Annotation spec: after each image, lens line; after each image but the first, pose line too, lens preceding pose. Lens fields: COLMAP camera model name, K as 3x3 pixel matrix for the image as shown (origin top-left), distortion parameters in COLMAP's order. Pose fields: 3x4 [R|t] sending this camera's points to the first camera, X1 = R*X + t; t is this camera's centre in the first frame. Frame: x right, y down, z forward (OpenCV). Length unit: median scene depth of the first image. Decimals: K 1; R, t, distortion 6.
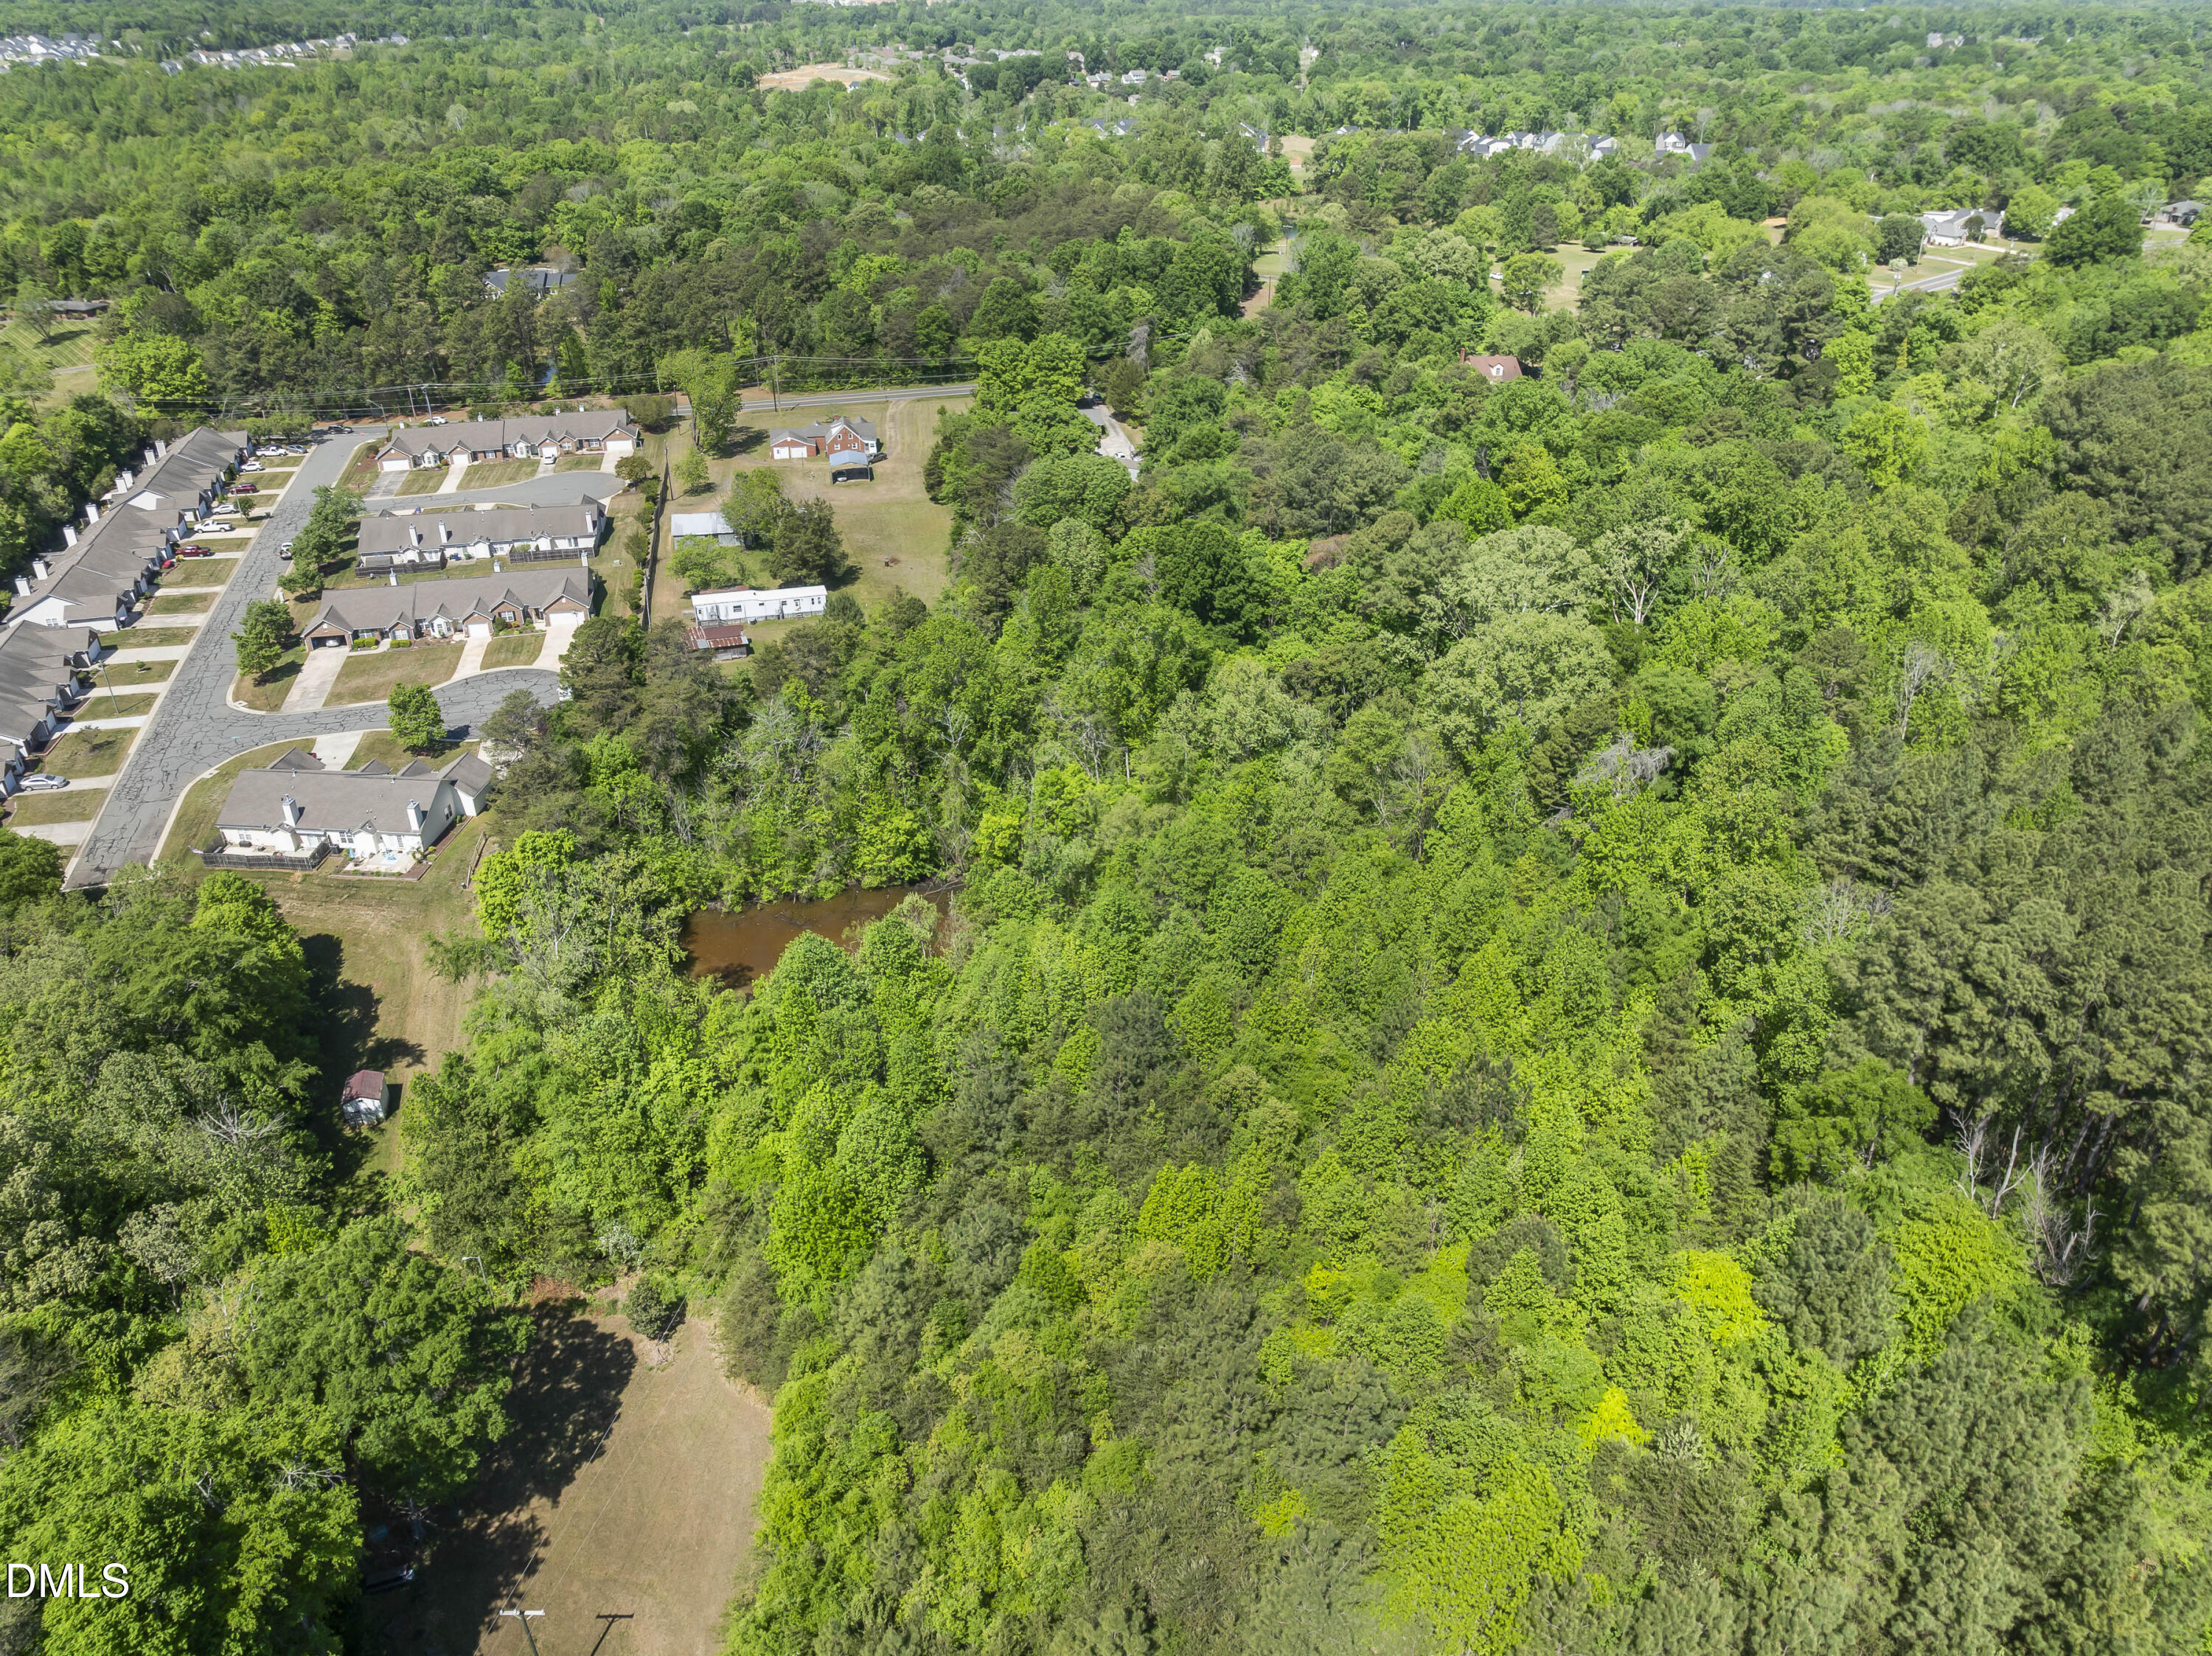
lens RADIAL K [[1553.4, 0, 1103.6], [0, 1553.4, 834.3], [0, 0, 1]] dist [-0.042399, 0.002690]
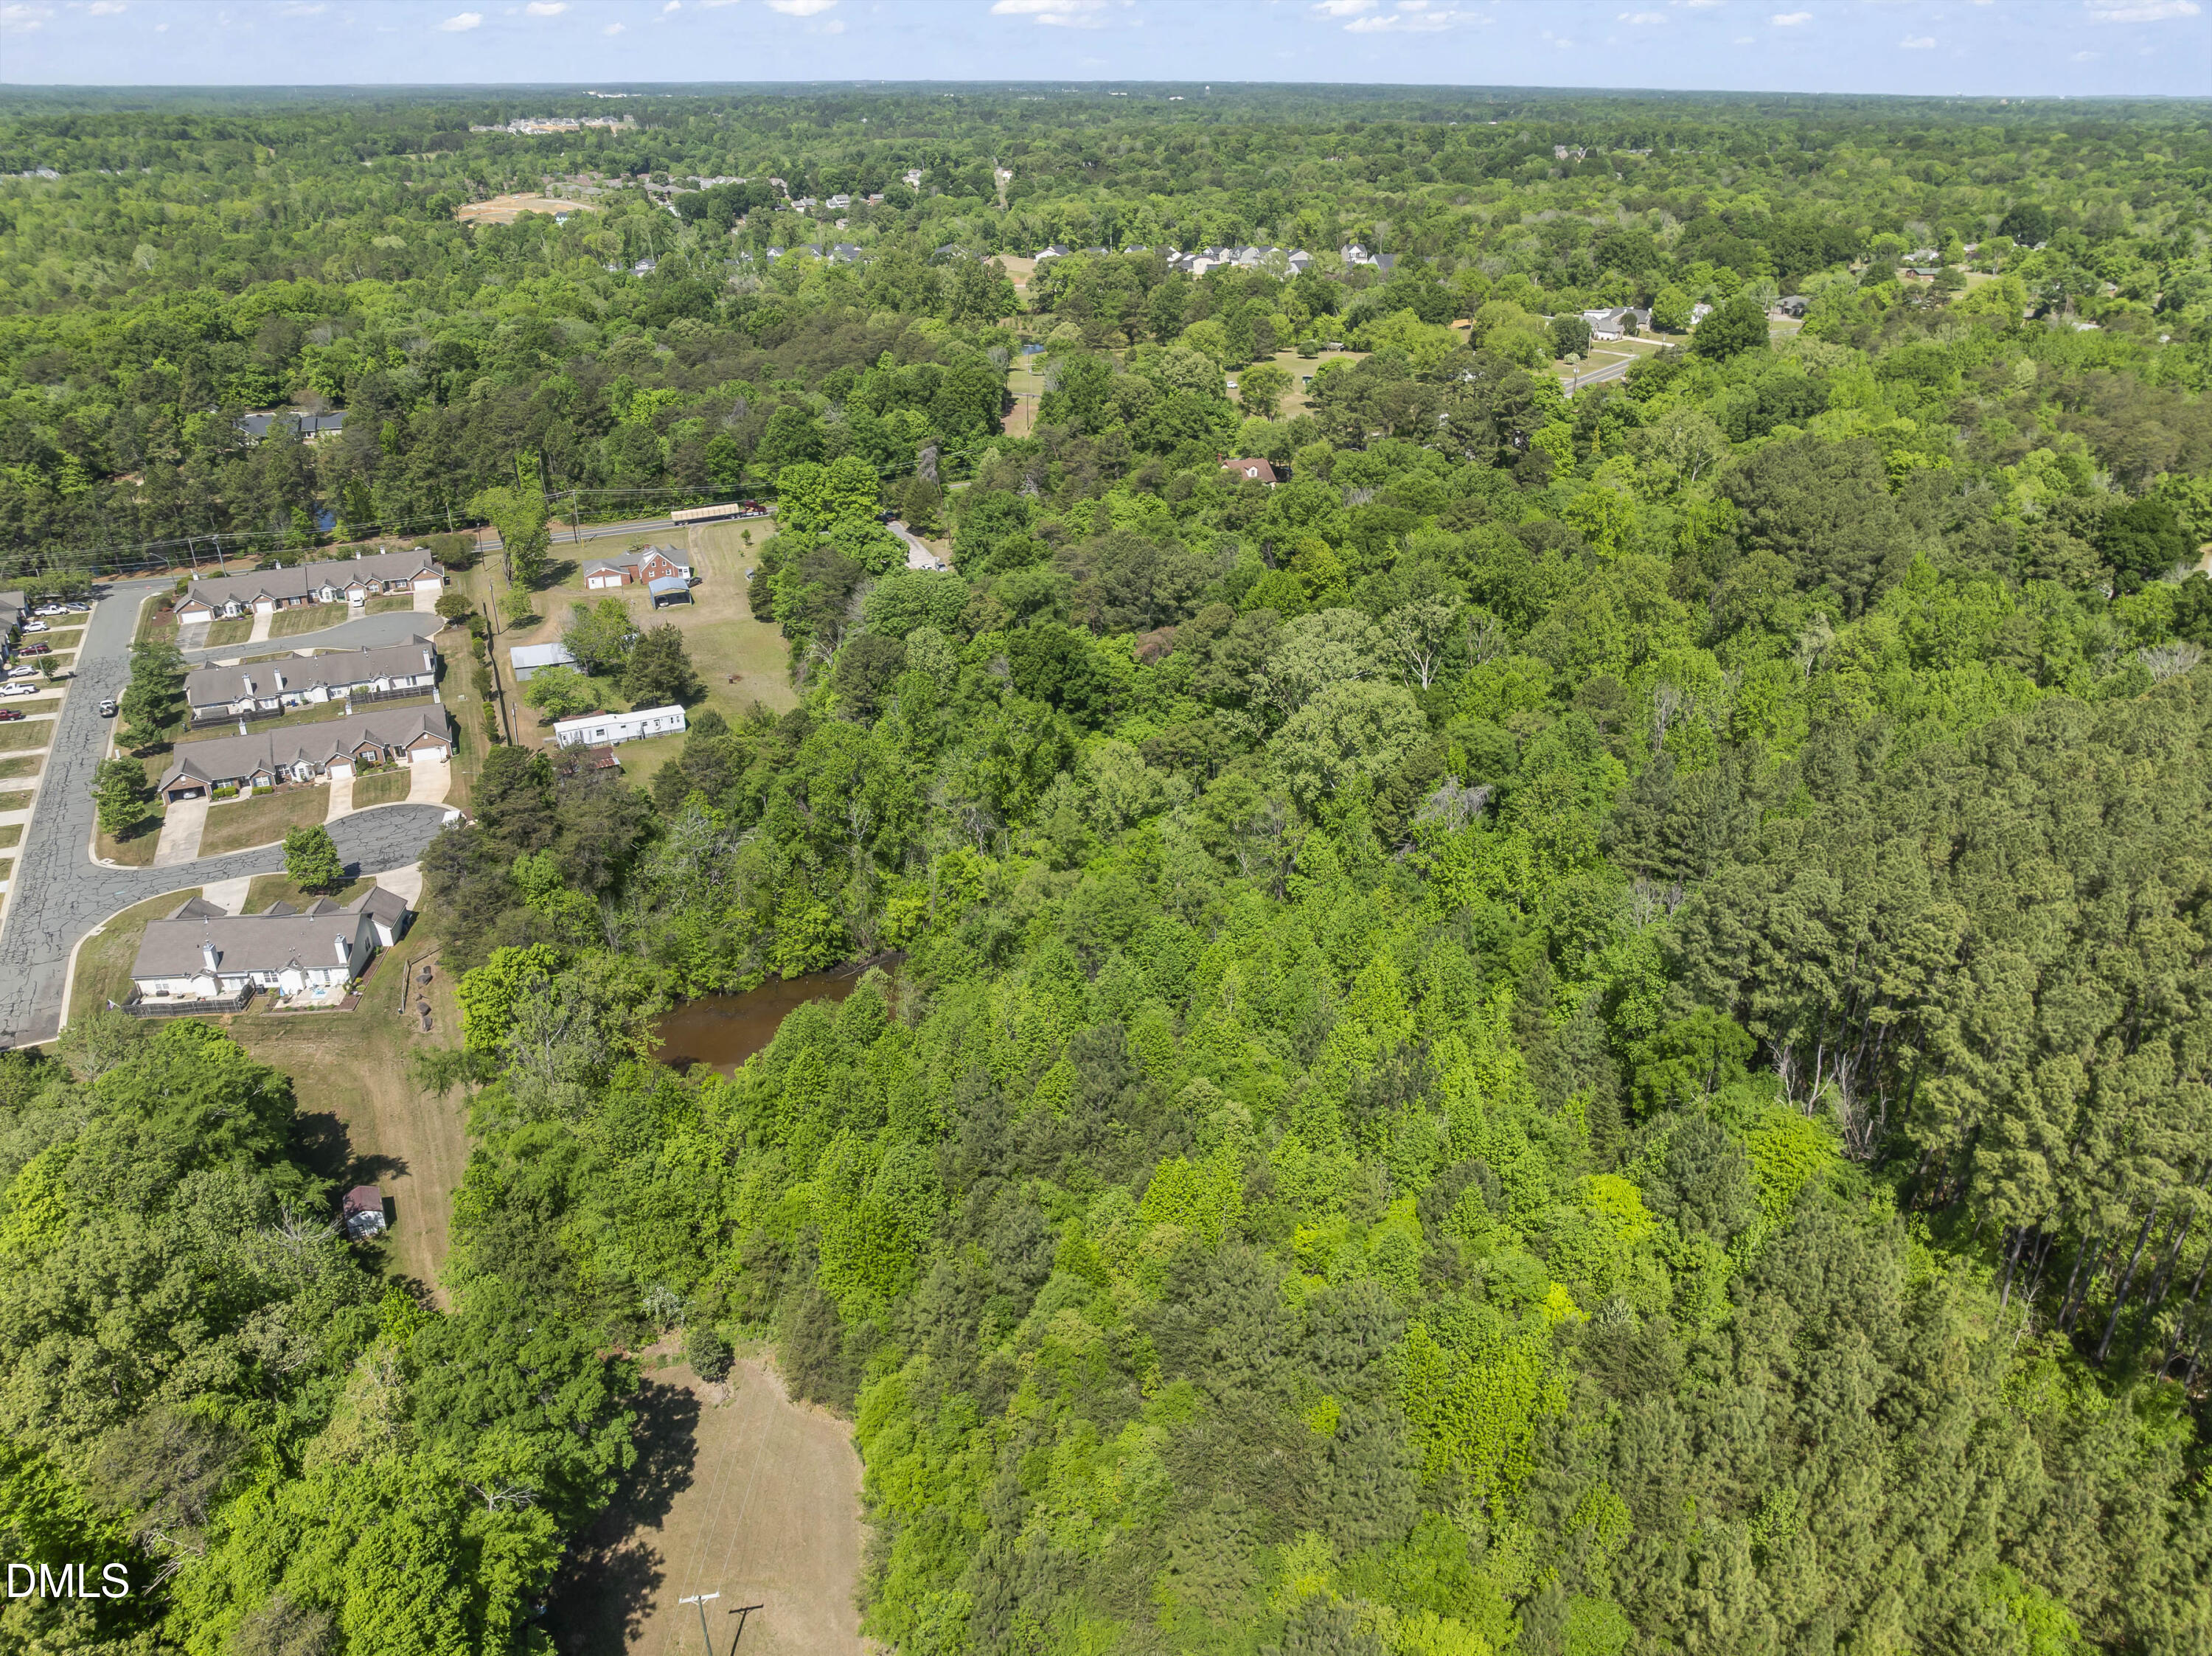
lens RADIAL K [[1553.4, 0, 1103.6], [0, 1553.4, 834.3], [0, 0, 1]] dist [-0.042399, 0.002690]
pose [[0.981887, -0.083965, 0.169845, -0.086145], [0.094434, 0.994037, -0.054516, 0.012139], [-0.164255, 0.069568, 0.983962, -0.082263]]
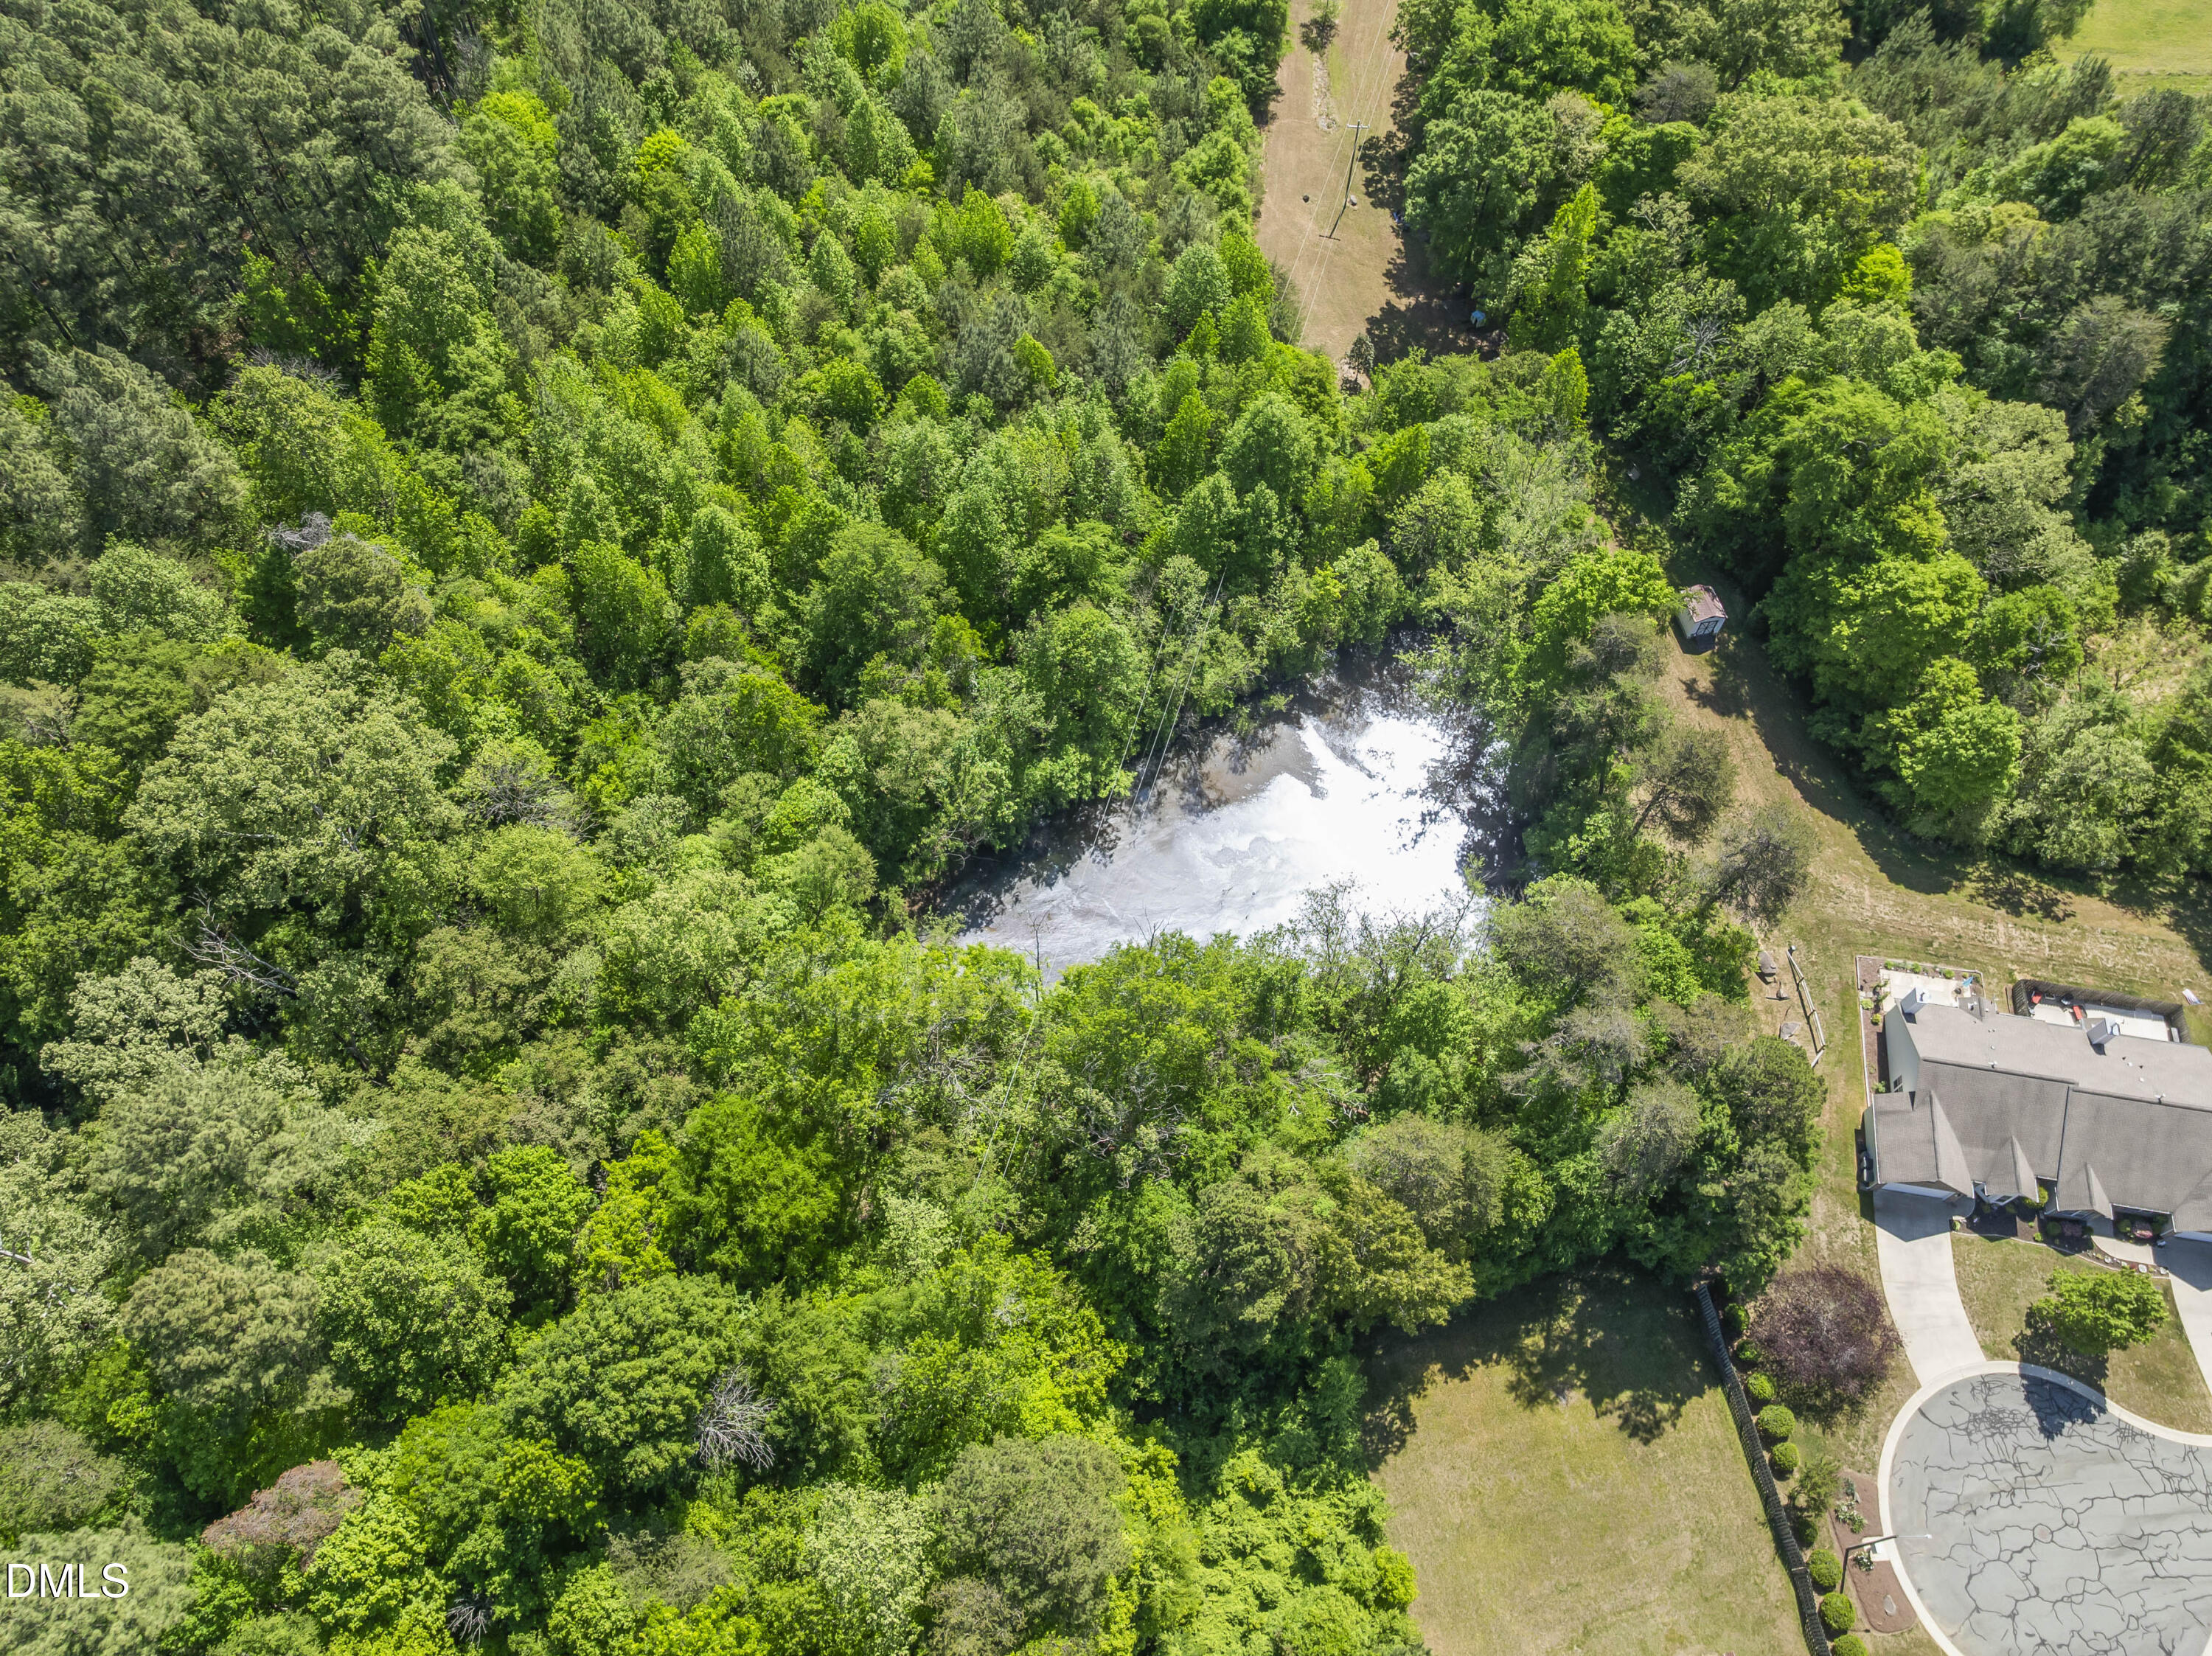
lens RADIAL K [[1553.4, 0, 1103.6], [0, 1553.4, 834.3], [0, 0, 1]] dist [-0.042399, 0.002690]
pose [[-0.995137, -0.097241, 0.015719, -0.063889], [0.014150, 0.016807, 0.999759, -0.545644], [-0.097482, 0.995119, -0.015350, 0.741507]]
